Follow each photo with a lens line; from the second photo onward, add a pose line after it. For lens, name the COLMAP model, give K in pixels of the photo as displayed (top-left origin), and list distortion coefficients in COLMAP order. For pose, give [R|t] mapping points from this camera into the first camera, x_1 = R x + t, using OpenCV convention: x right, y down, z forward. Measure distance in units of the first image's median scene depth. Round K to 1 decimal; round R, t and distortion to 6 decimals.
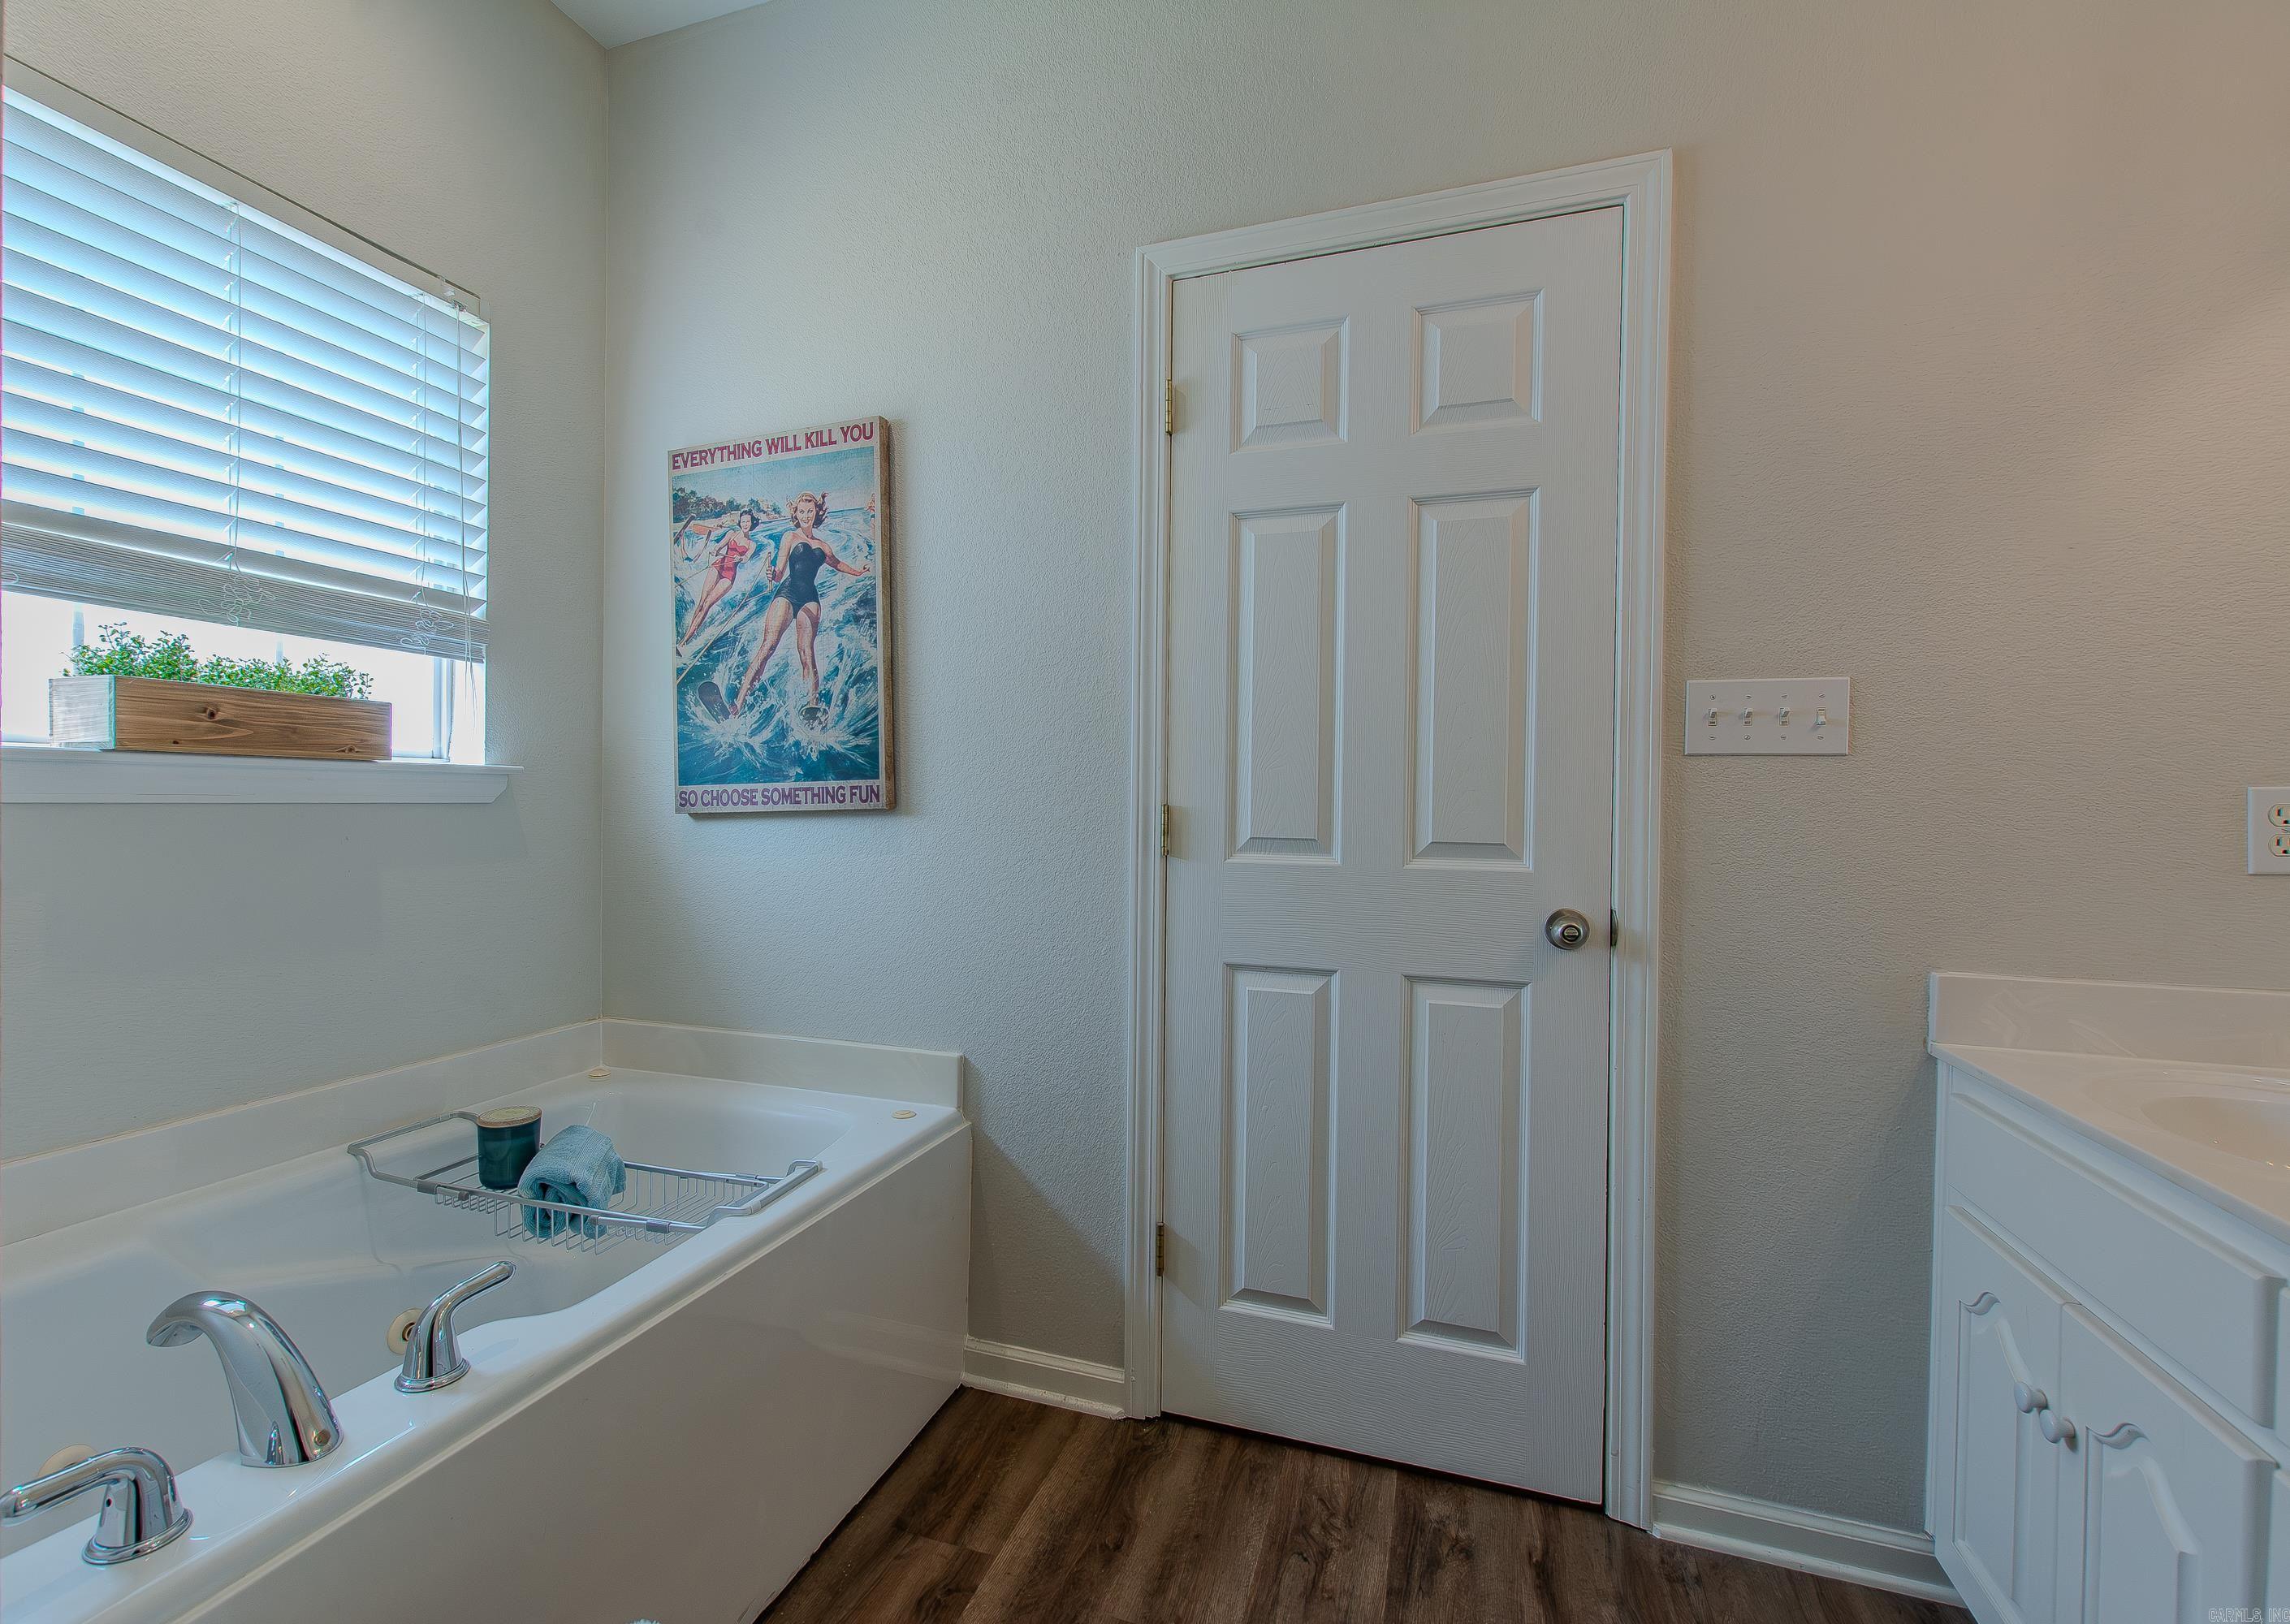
lens RADIAL K [[975.6, 0, 1139.2], [0, 975.6, 812.1], [0, 0, 1]] dist [-0.001448, 0.000250]
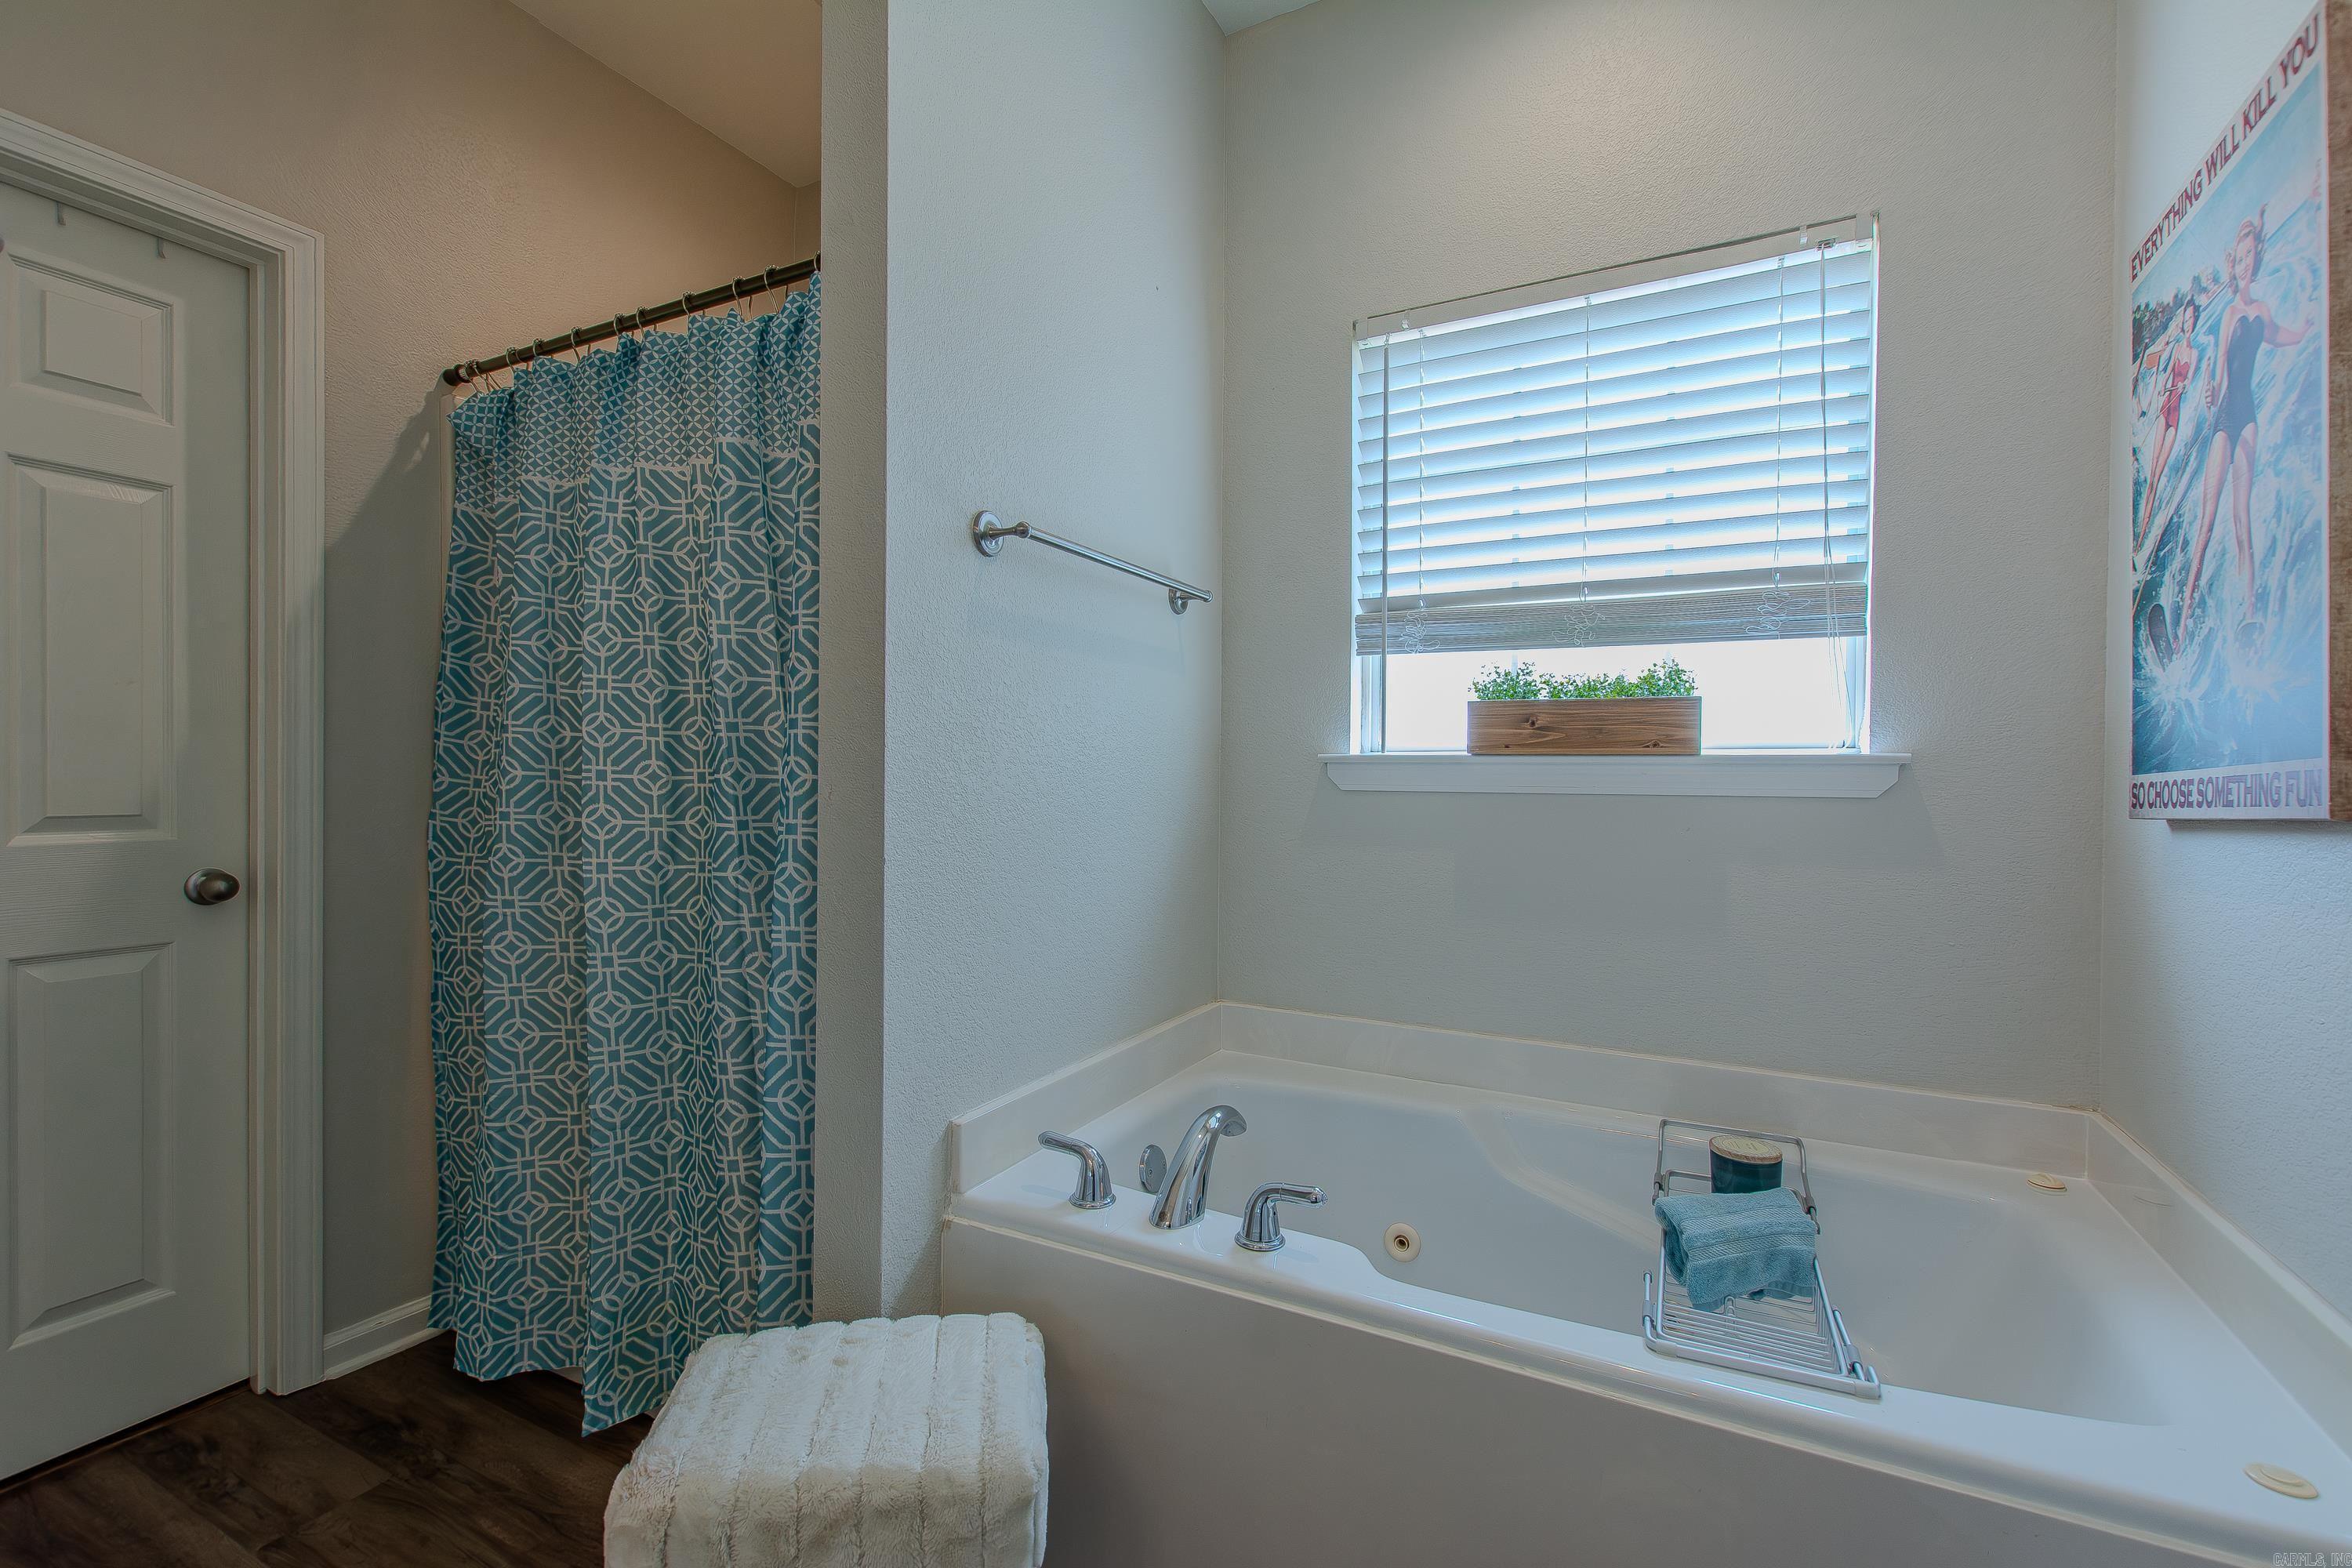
lens RADIAL K [[1014.7, 0, 1177.8], [0, 1014.7, 782.7], [0, 0, 1]] dist [0.001072, -0.001046]
pose [[-0.150213, -0.002239, -0.988651, 0.301095], [-0.021340, 0.999772, 0.000978, -0.010402], [0.988423, 0.021245, -0.150227, 0.532295]]
